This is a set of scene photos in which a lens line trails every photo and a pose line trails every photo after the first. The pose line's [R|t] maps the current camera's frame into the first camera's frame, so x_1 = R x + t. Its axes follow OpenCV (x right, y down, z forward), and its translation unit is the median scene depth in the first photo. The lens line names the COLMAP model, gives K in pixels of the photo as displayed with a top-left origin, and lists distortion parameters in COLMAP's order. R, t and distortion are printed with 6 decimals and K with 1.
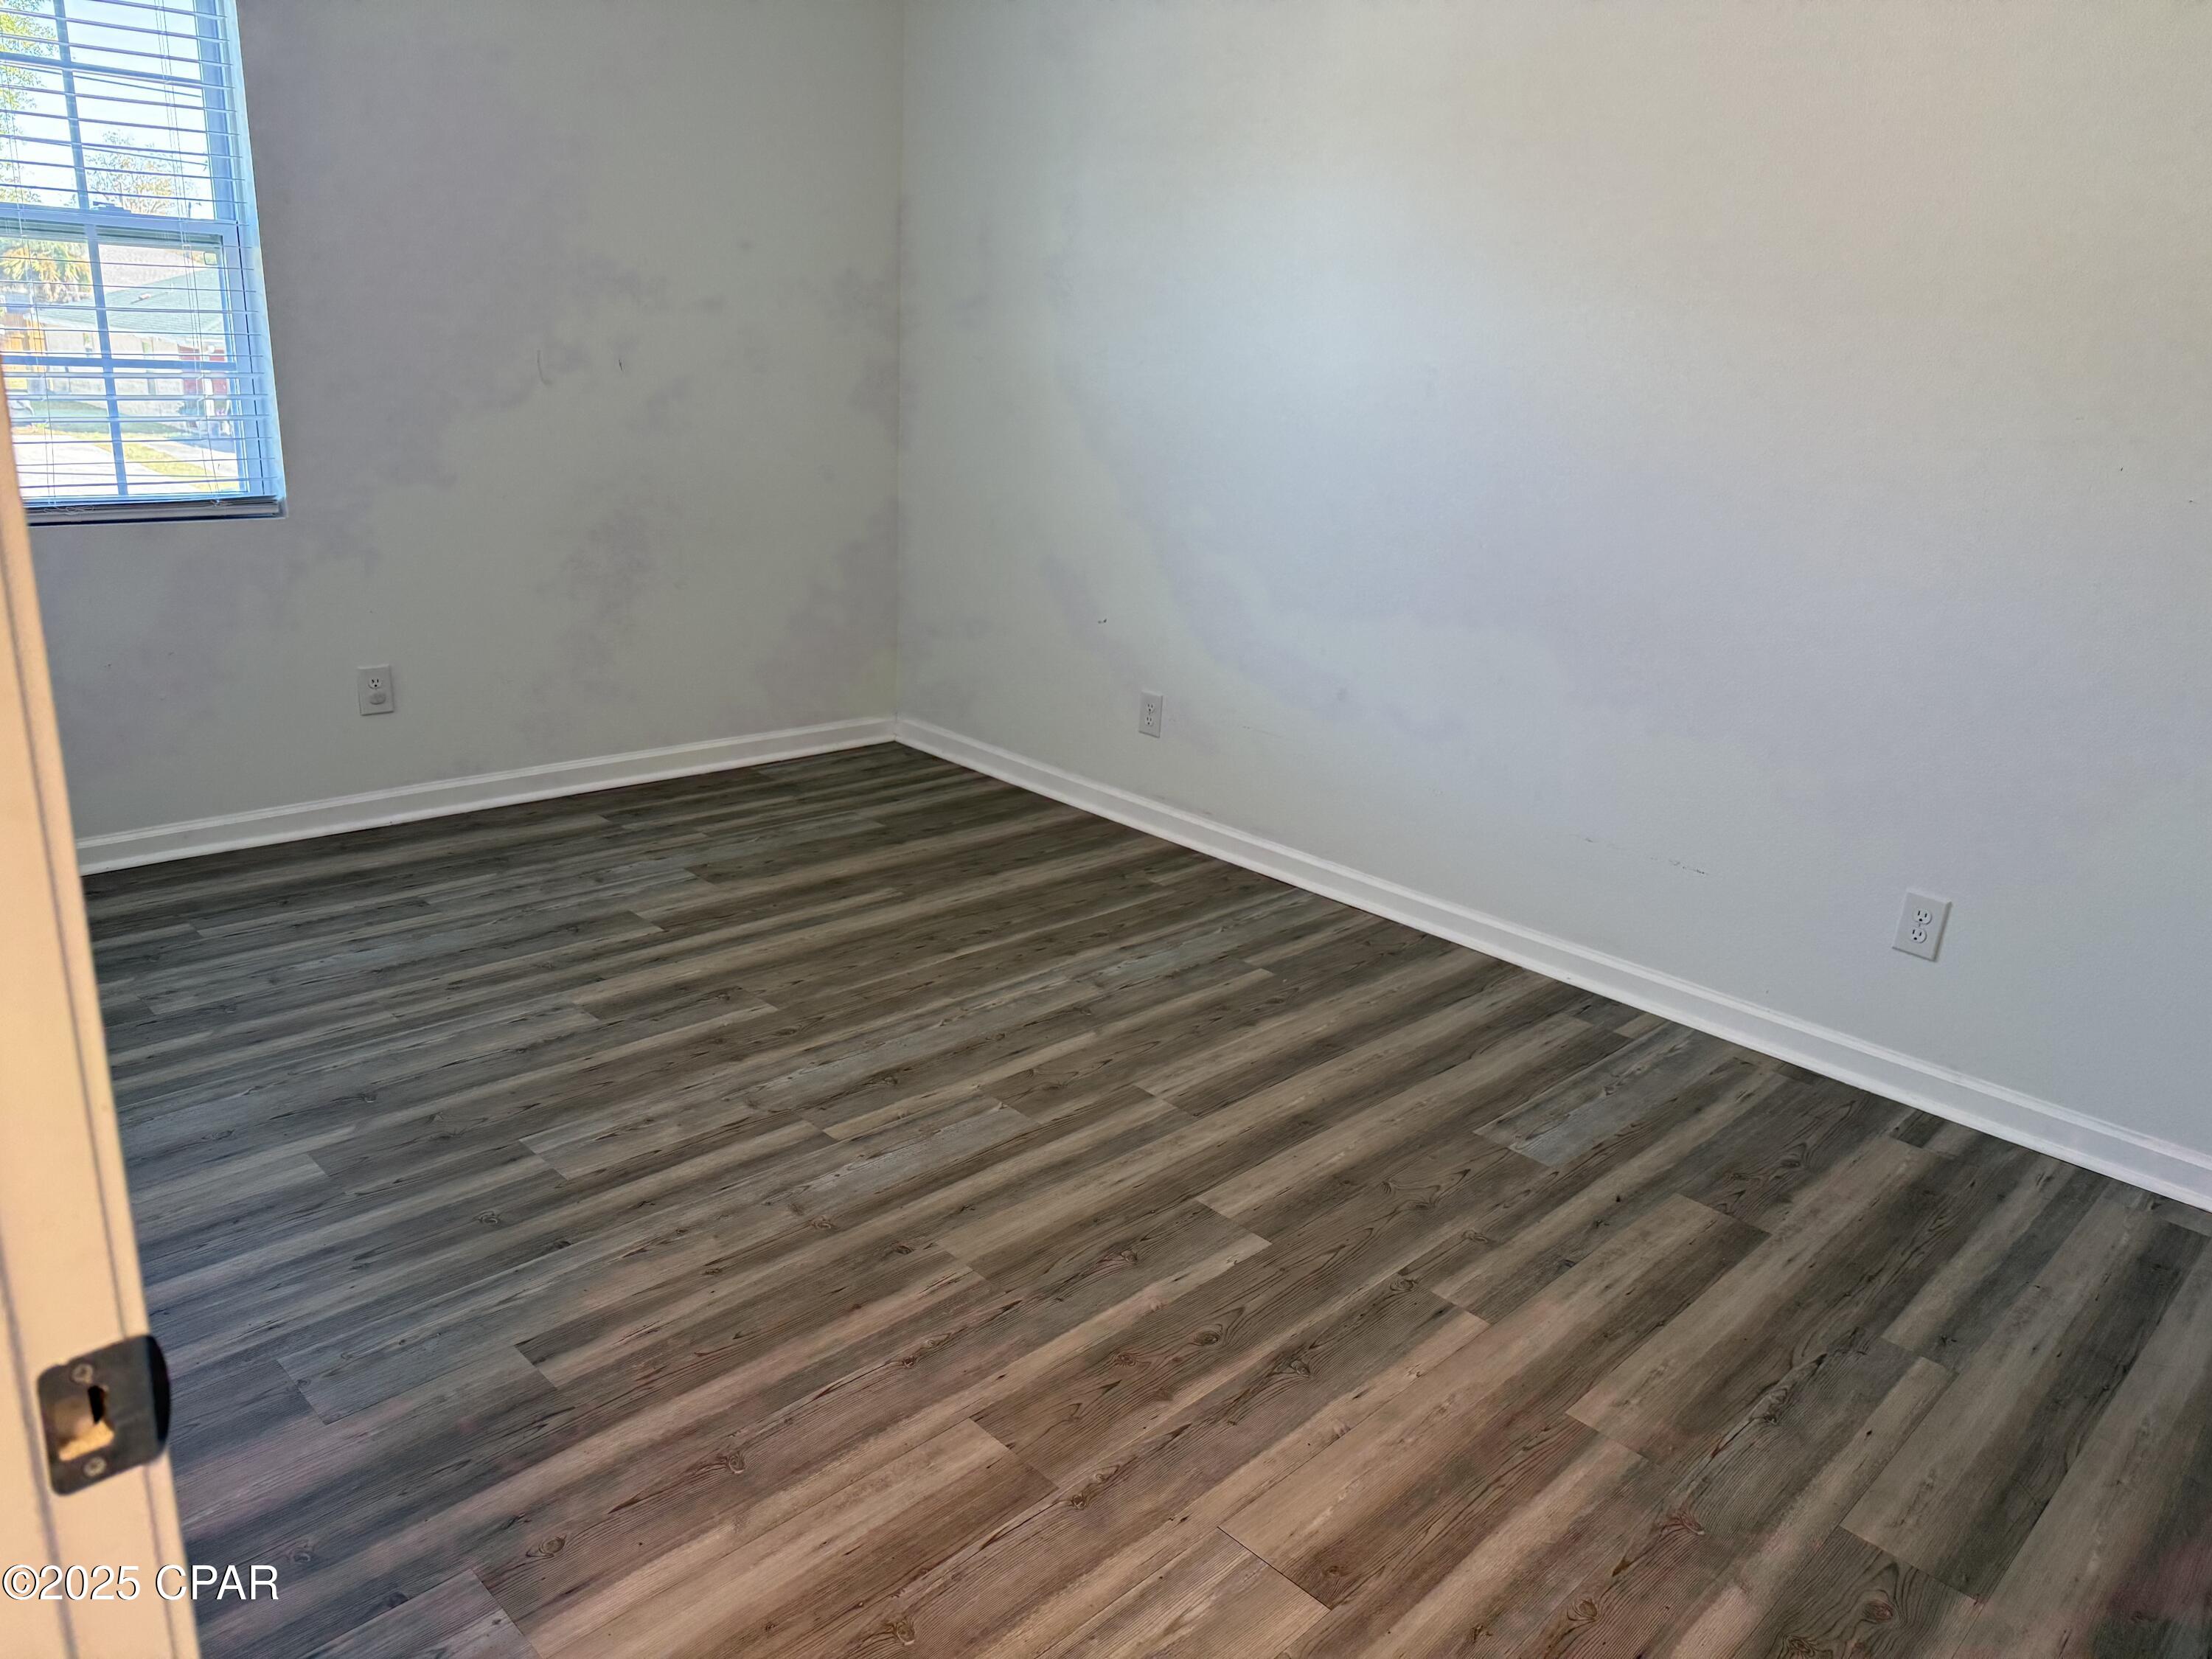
lens RADIAL K [[1558.4, 0, 1110.8], [0, 1558.4, 823.4], [0, 0, 1]] dist [0.146284, -0.260413]
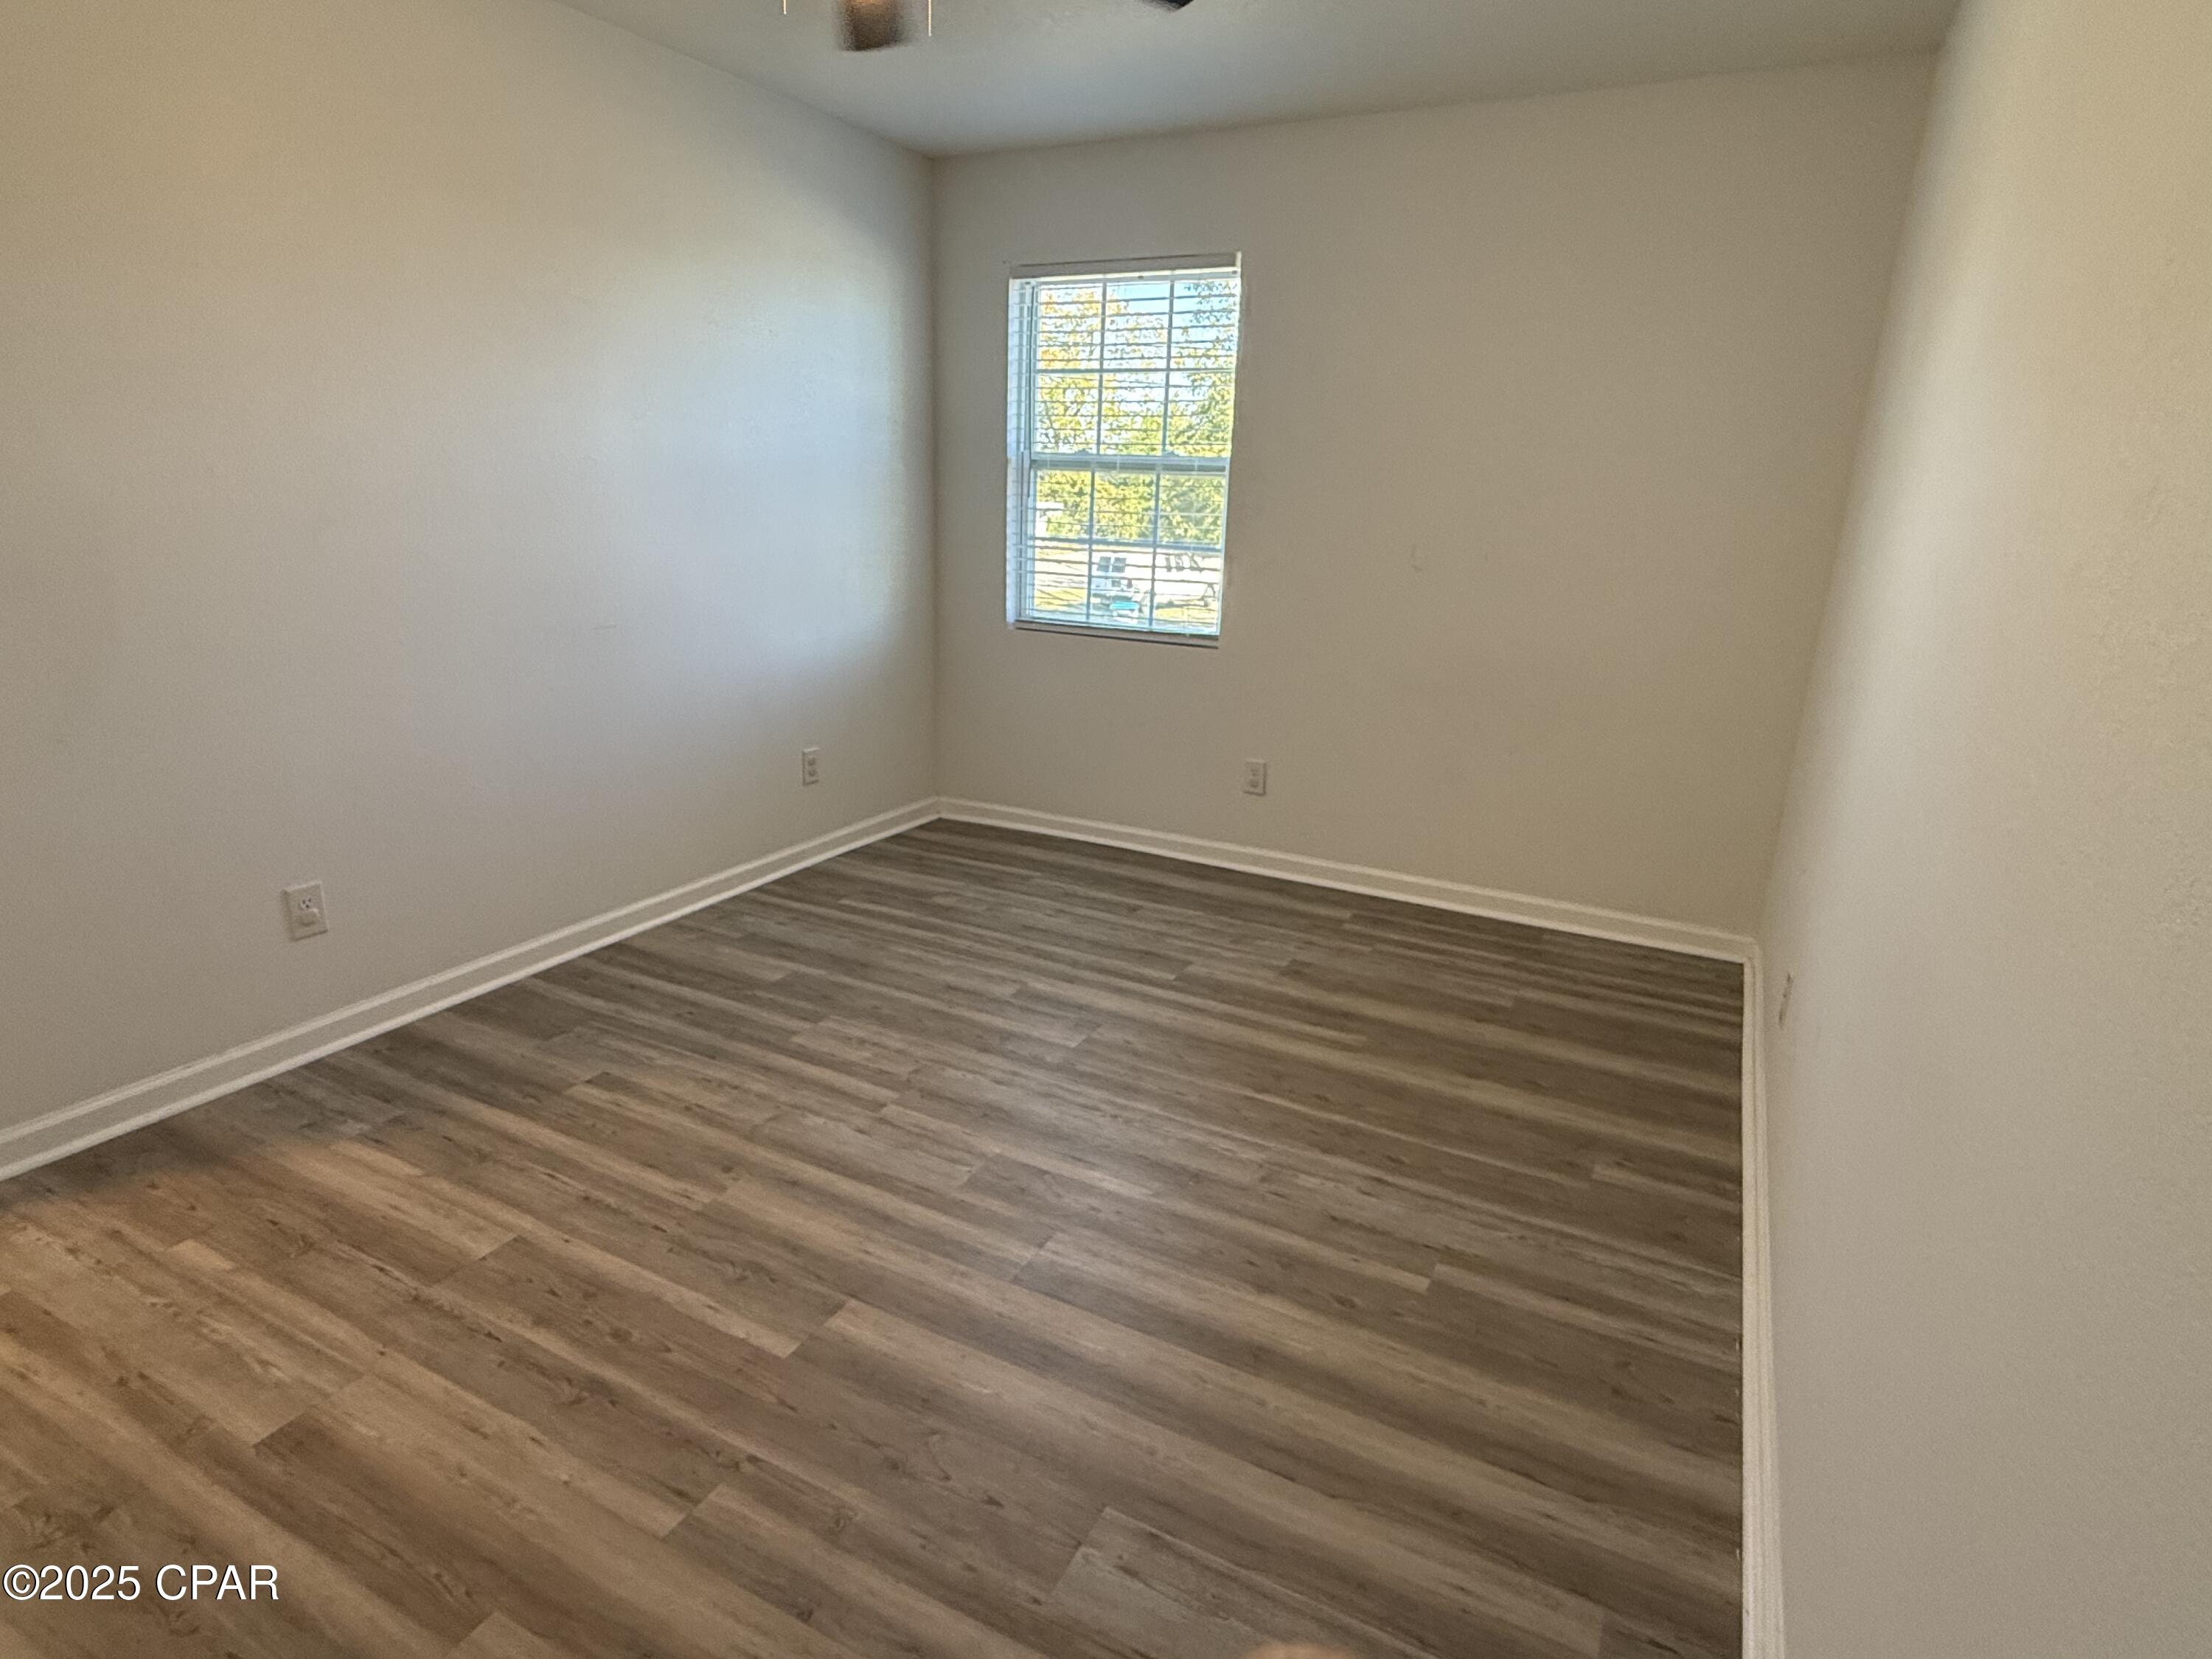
lens RADIAL K [[1185.4, 0, 1098.6], [0, 1185.4, 840.7], [0, 0, 1]] dist [-0.000321, -0.000639]
pose [[0.292654, 0.227975, -0.928645, 0.654294], [-0.300436, 0.943905, 0.137042, -0.176679], [0.907795, 0.238893, 0.344730, 0.688104]]
